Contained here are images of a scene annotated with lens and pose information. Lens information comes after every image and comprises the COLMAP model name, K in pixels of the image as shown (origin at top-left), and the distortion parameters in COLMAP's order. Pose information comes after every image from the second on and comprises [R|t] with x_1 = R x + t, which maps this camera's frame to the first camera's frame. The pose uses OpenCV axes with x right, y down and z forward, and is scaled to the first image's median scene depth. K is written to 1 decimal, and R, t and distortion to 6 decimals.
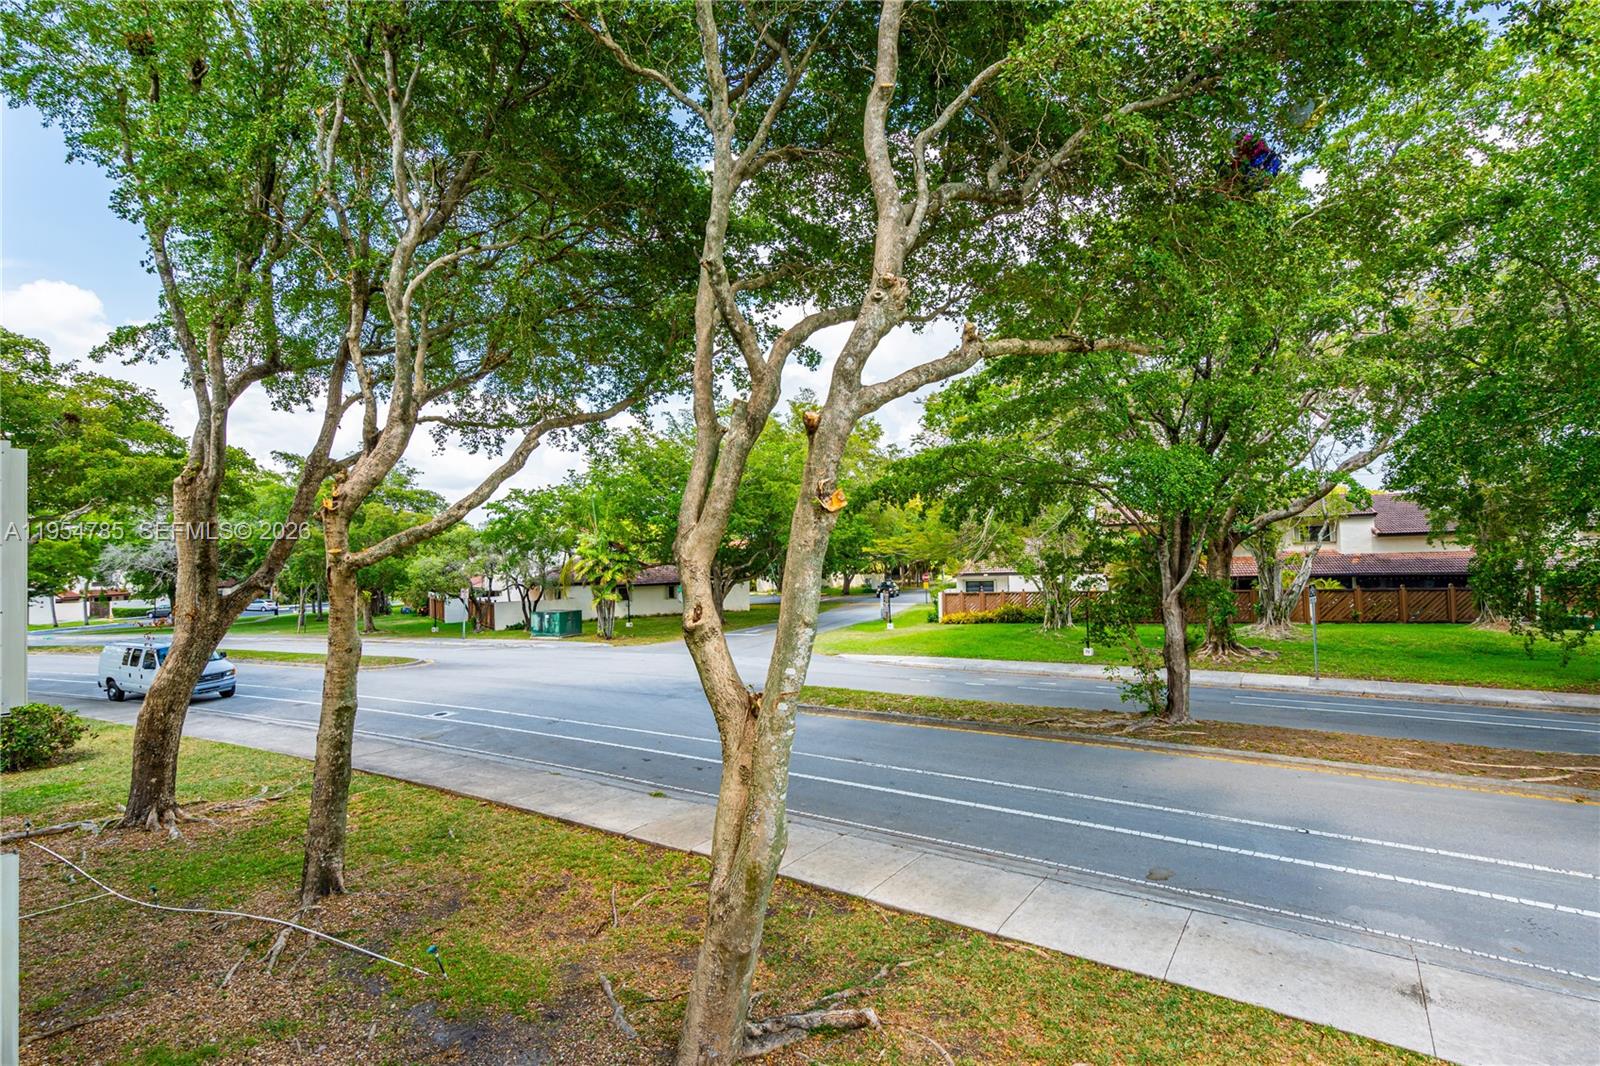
lens RADIAL K [[746.3, 0, 796.2], [0, 746.3, 533.8], [0, 0, 1]] dist [-0.002178, -0.000126]
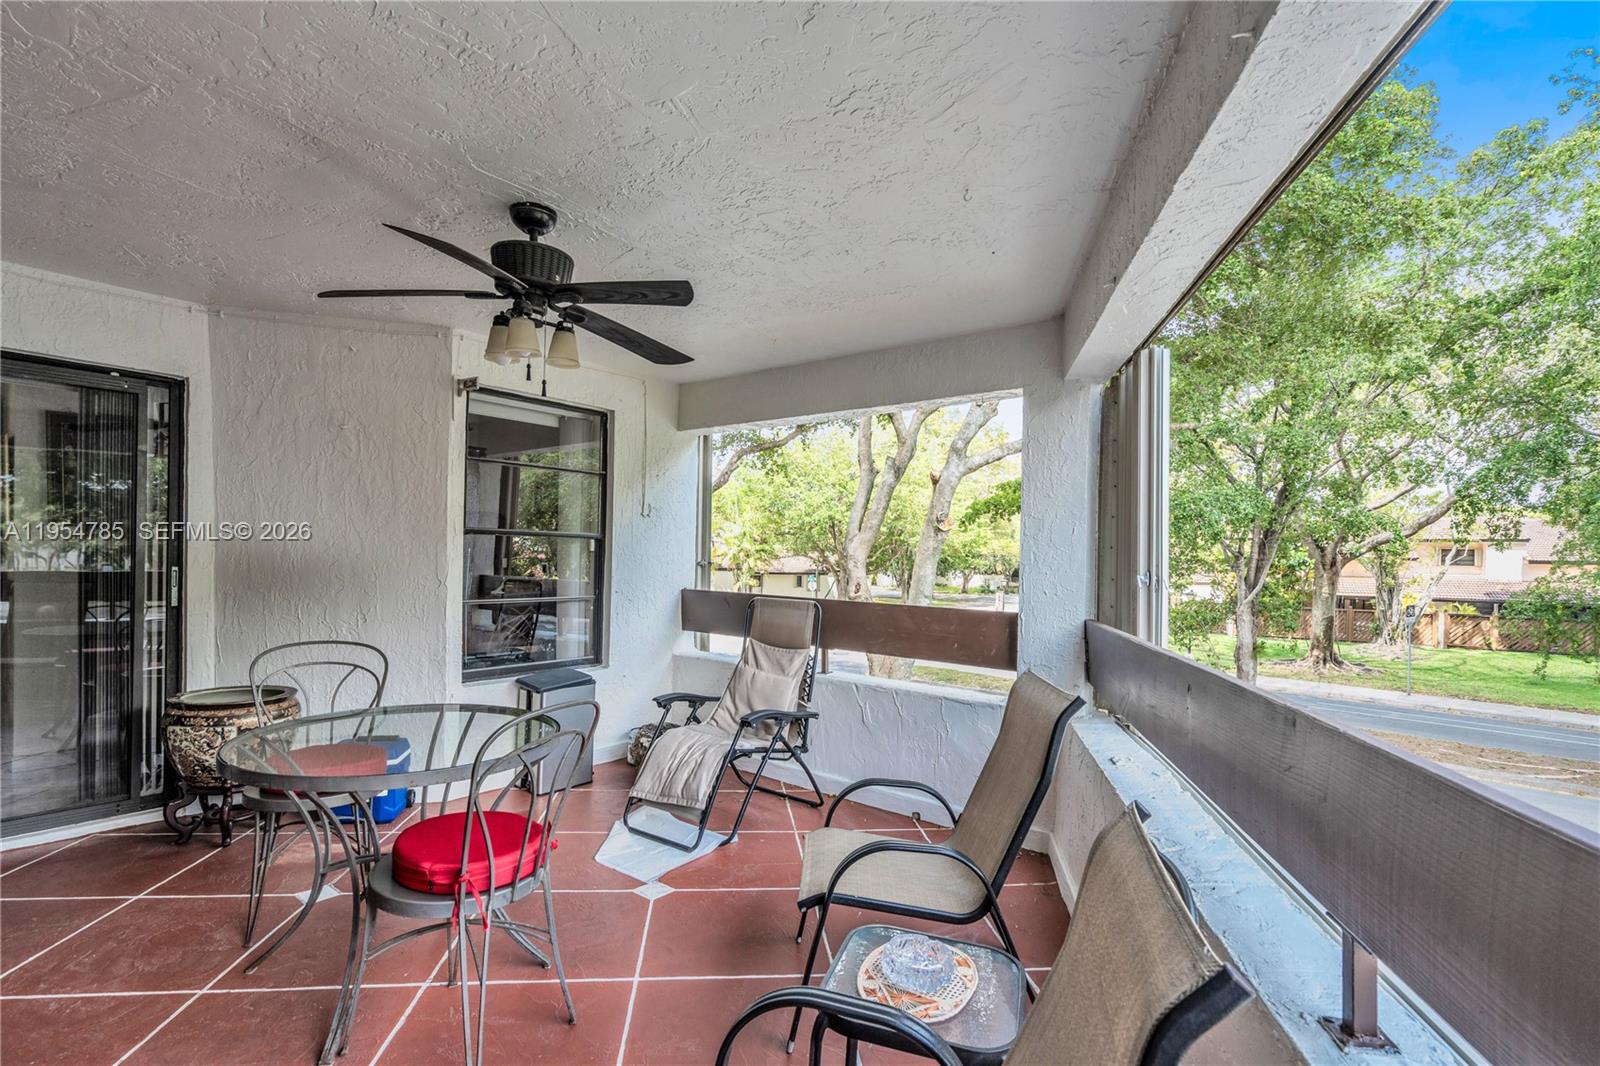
lens RADIAL K [[746.3, 0, 807.7], [0, 746.3, 550.5], [0, 0, 1]] dist [-0.002178, -0.000126]
pose [[0.988224, 0.049070, -0.144933, -0.002895], [-0.044678, 0.998443, 0.033406, -0.007353], [0.146346, -0.026537, 0.988877, -0.178992]]
